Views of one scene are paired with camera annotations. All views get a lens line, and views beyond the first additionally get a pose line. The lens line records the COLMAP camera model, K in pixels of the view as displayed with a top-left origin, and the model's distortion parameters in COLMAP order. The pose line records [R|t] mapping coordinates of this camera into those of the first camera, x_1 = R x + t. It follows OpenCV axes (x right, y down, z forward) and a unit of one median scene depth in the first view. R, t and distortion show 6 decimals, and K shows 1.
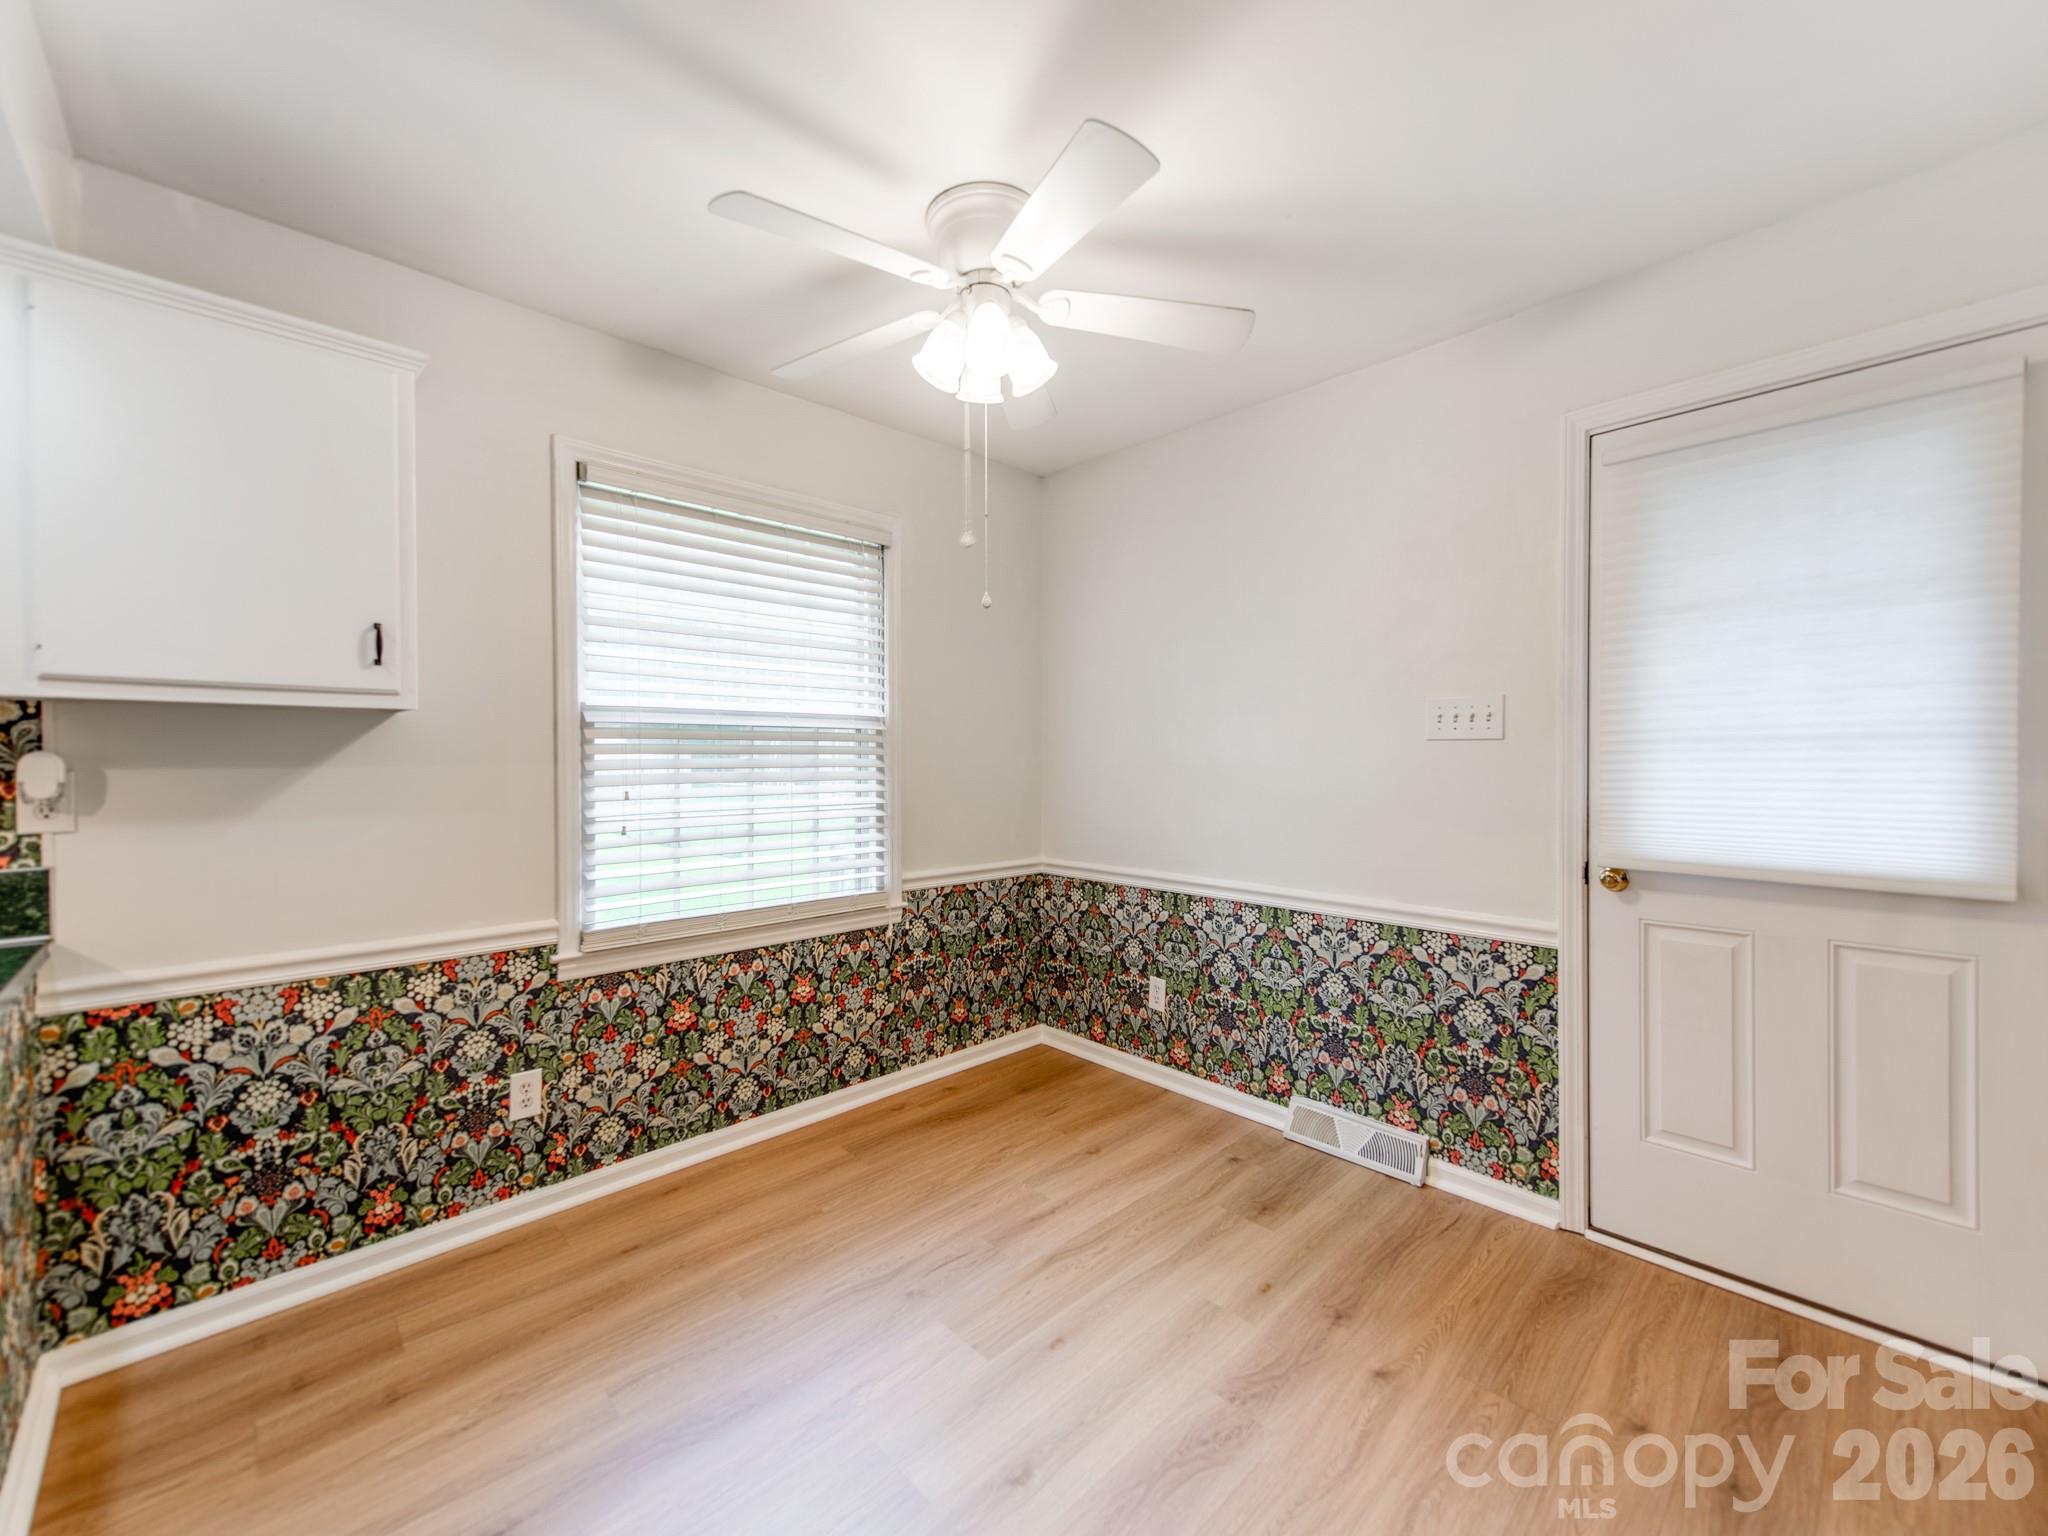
lens RADIAL K [[853.9, 0, 1014.3], [0, 853.9, 760.8], [0, 0, 1]] dist [0.001796, -0.000131]
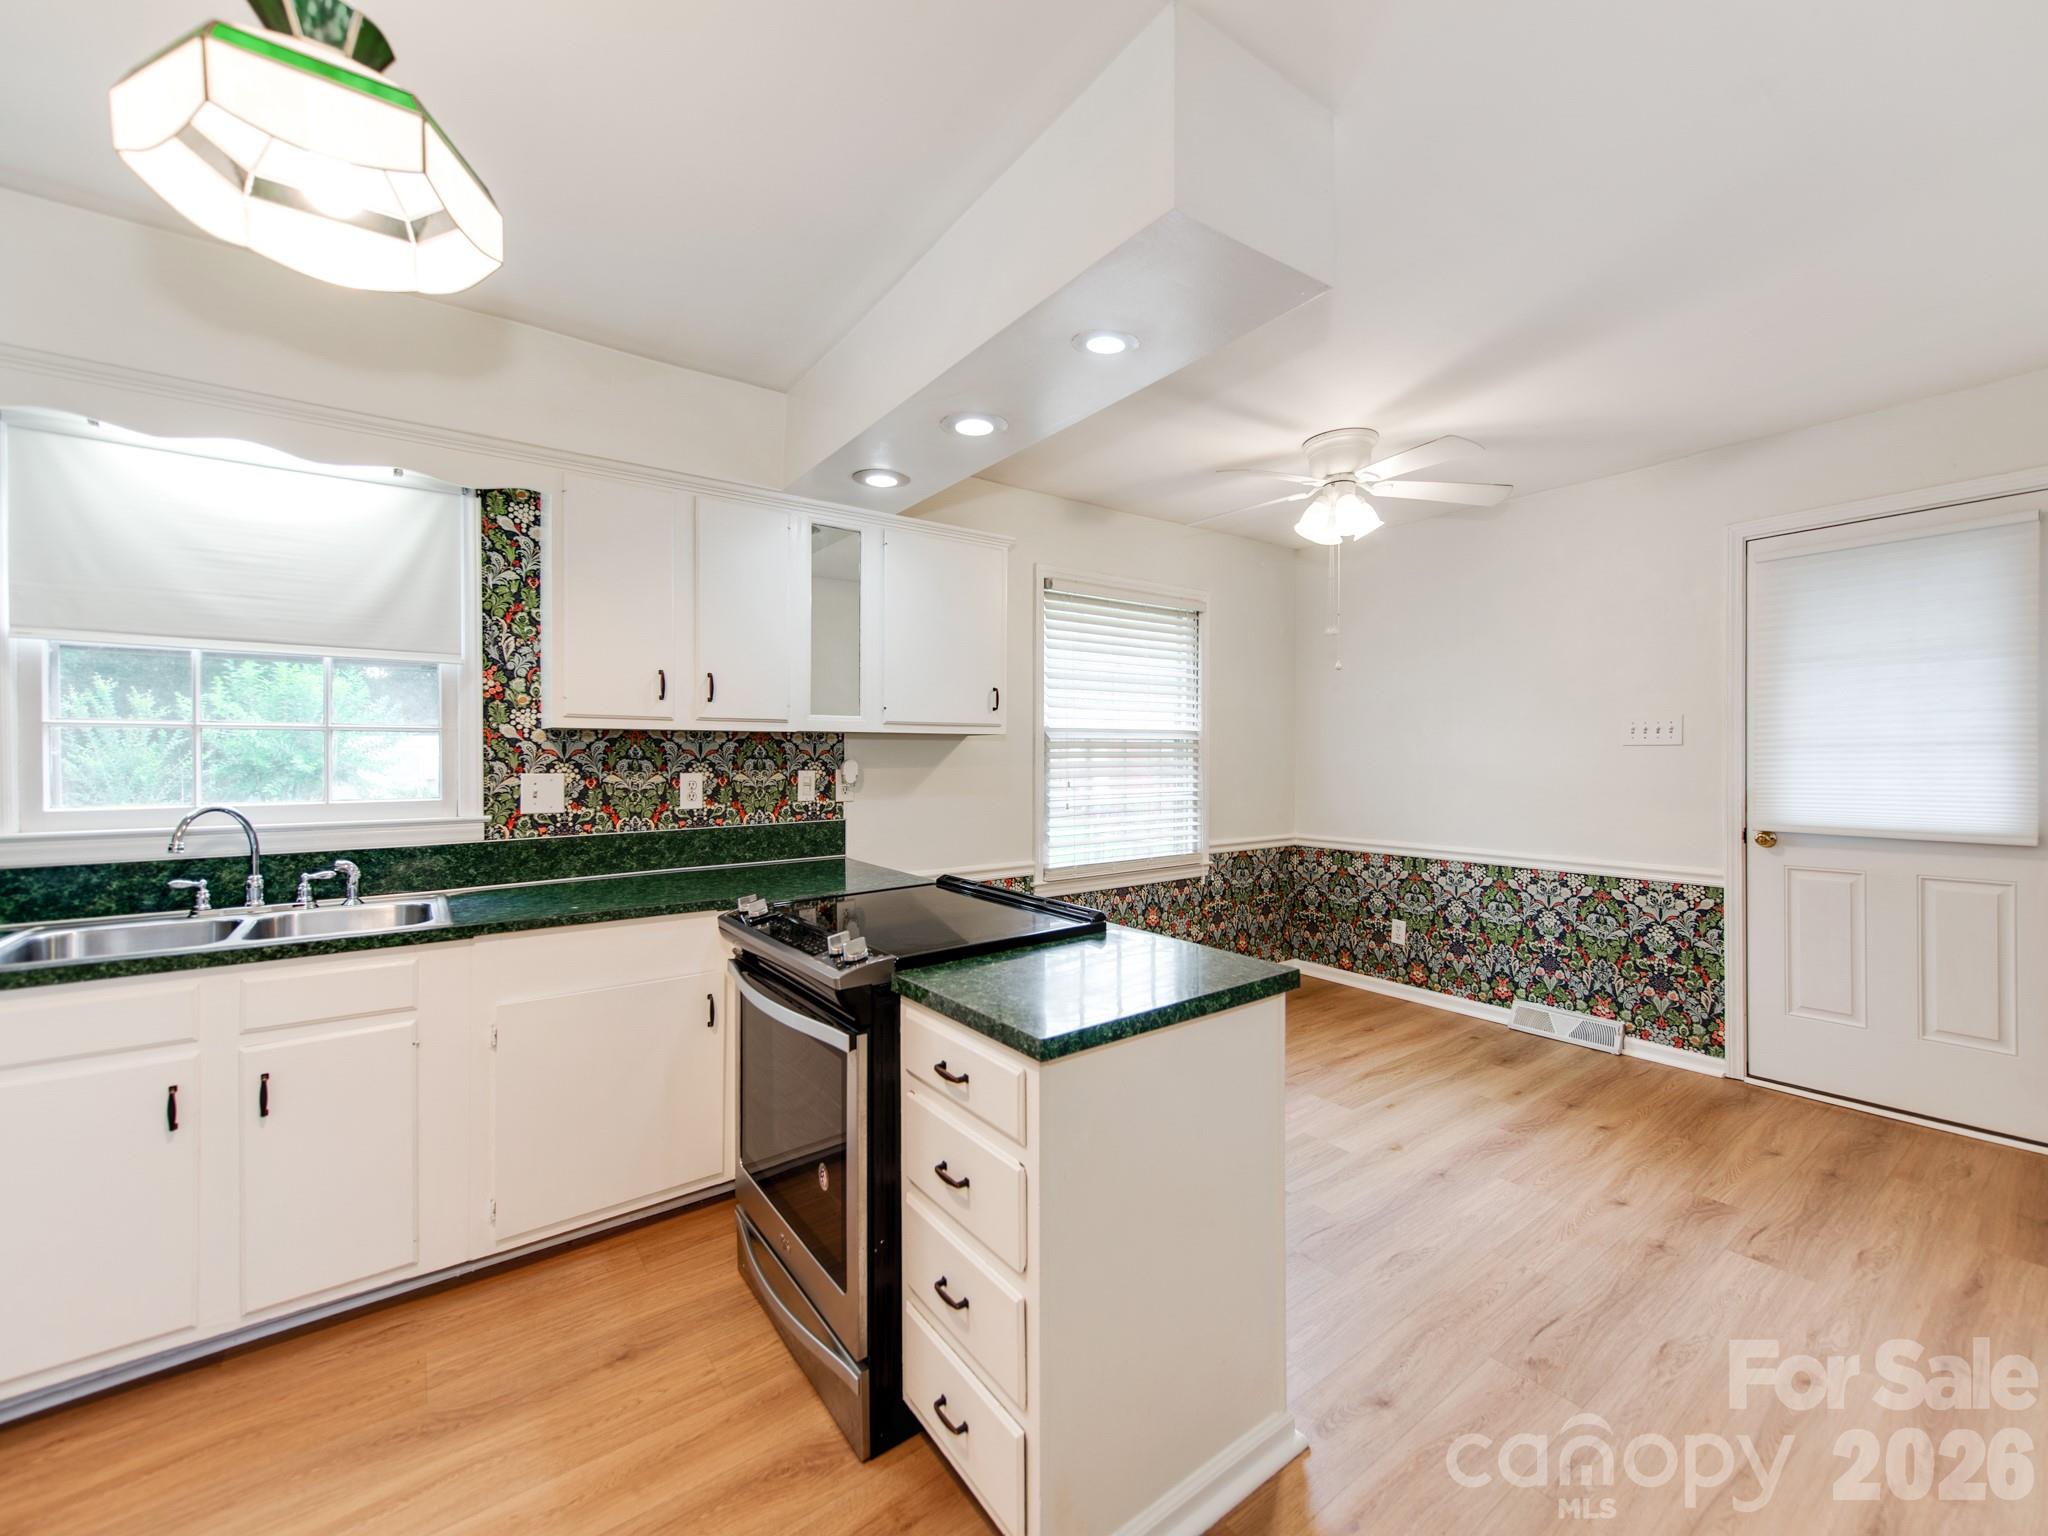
lens RADIAL K [[817.4, 0, 1019.4], [0, 817.4, 762.4], [0, 0, 1]] dist [-0.002498, -0.000538]
pose [[0.987845, -0.004515, -0.155376, -0.290070], [0.004833, 0.999987, 0.001669, -0.002939], [0.155367, -0.002400, 0.987854, -0.486700]]
